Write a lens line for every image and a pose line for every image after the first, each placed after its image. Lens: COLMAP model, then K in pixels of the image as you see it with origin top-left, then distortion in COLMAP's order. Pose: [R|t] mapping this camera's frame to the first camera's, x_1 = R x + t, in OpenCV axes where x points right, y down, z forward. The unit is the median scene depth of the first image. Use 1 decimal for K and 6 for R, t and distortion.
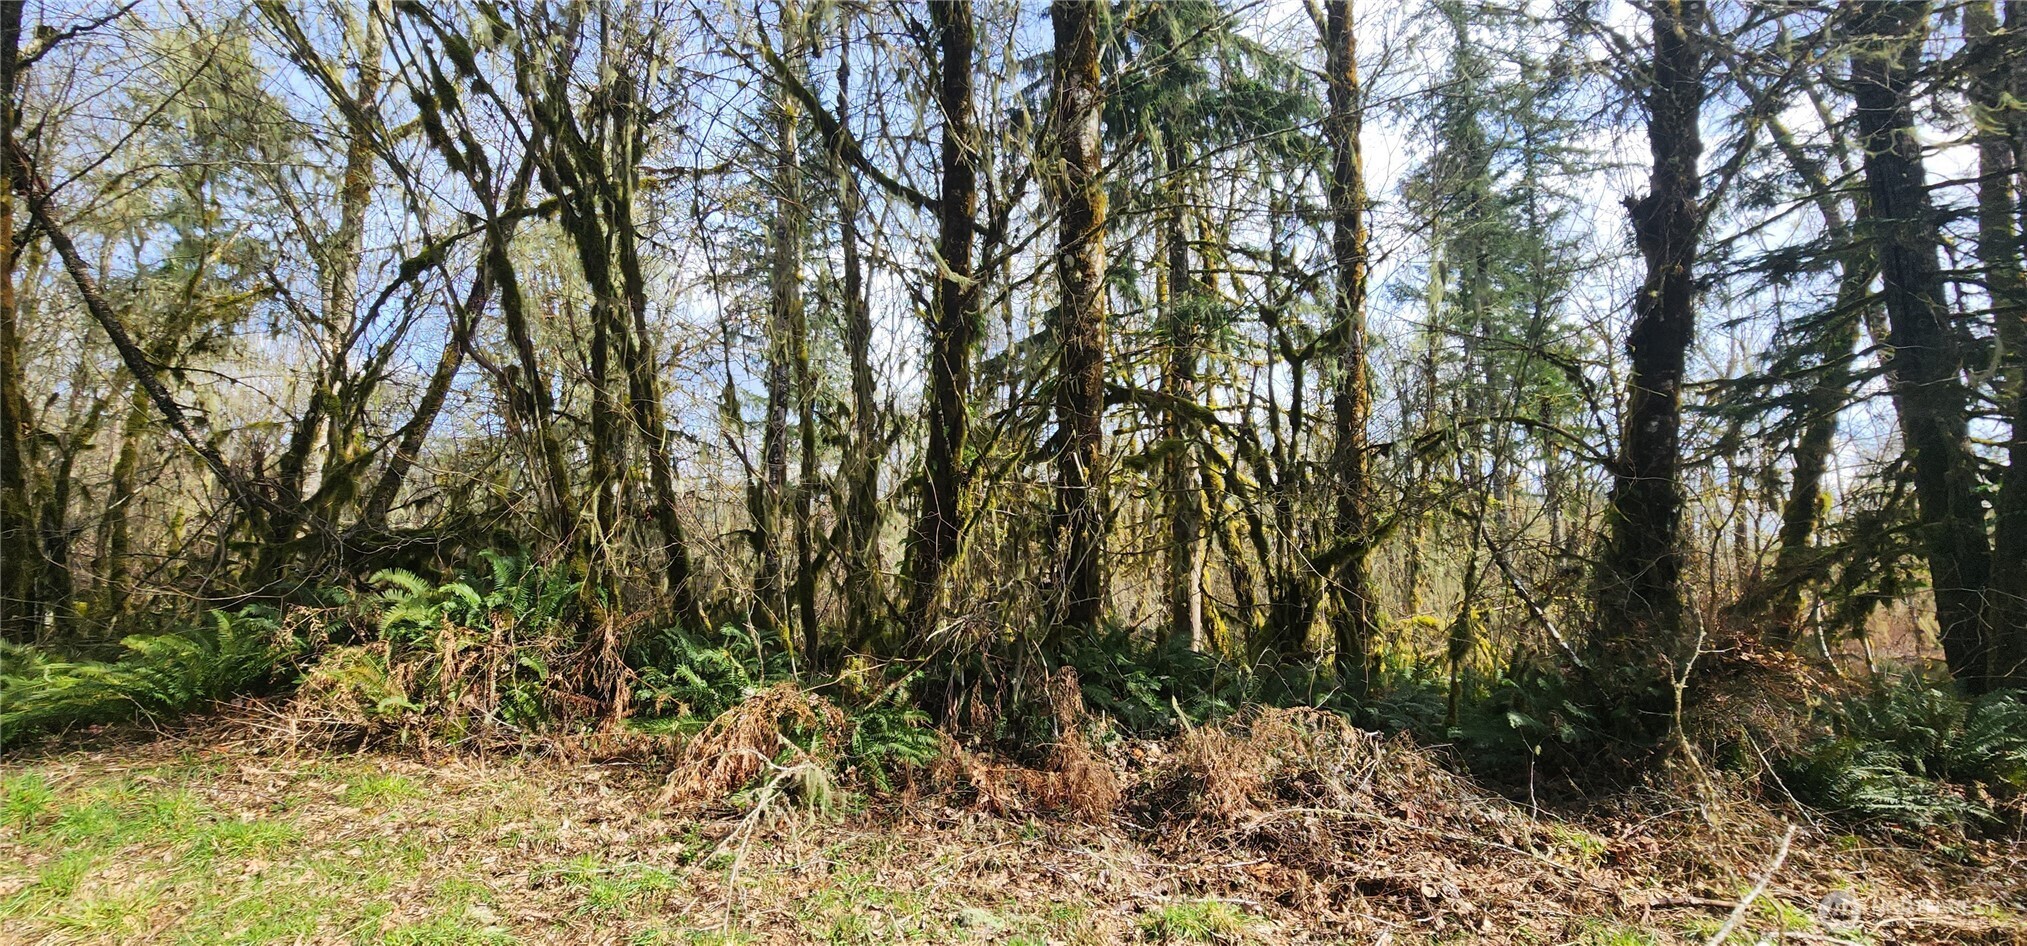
lens RADIAL K [[831.4, 0, 1006.8], [0, 831.4, 464.5], [0, 0, 1]] dist [0.006266, -0.000120]
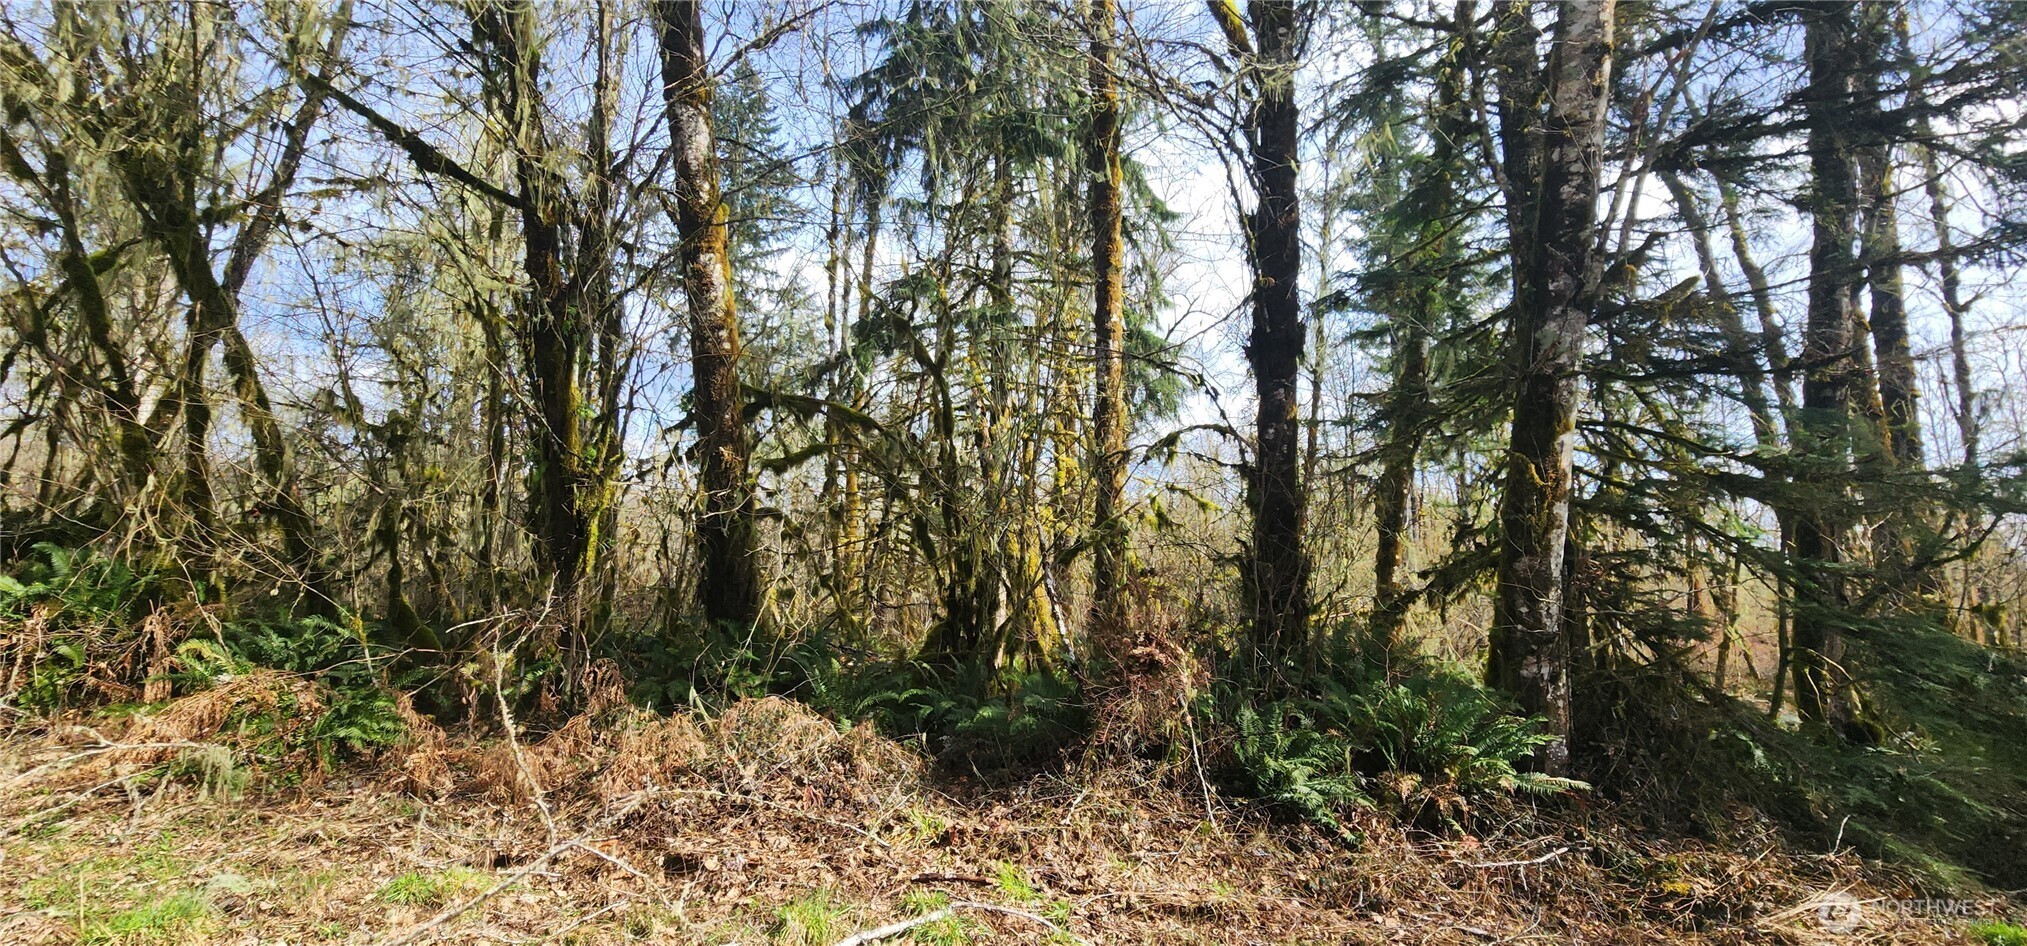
lens RADIAL K [[831.4, 0, 1006.8], [0, 831.4, 464.5], [0, 0, 1]] dist [0.006266, -0.000120]
pose [[0.999956, 0.007855, -0.005161, 0.634815], [-0.007912, 0.999906, -0.011185, 0.007622], [0.005073, 0.011225, 0.999924, -0.046421]]
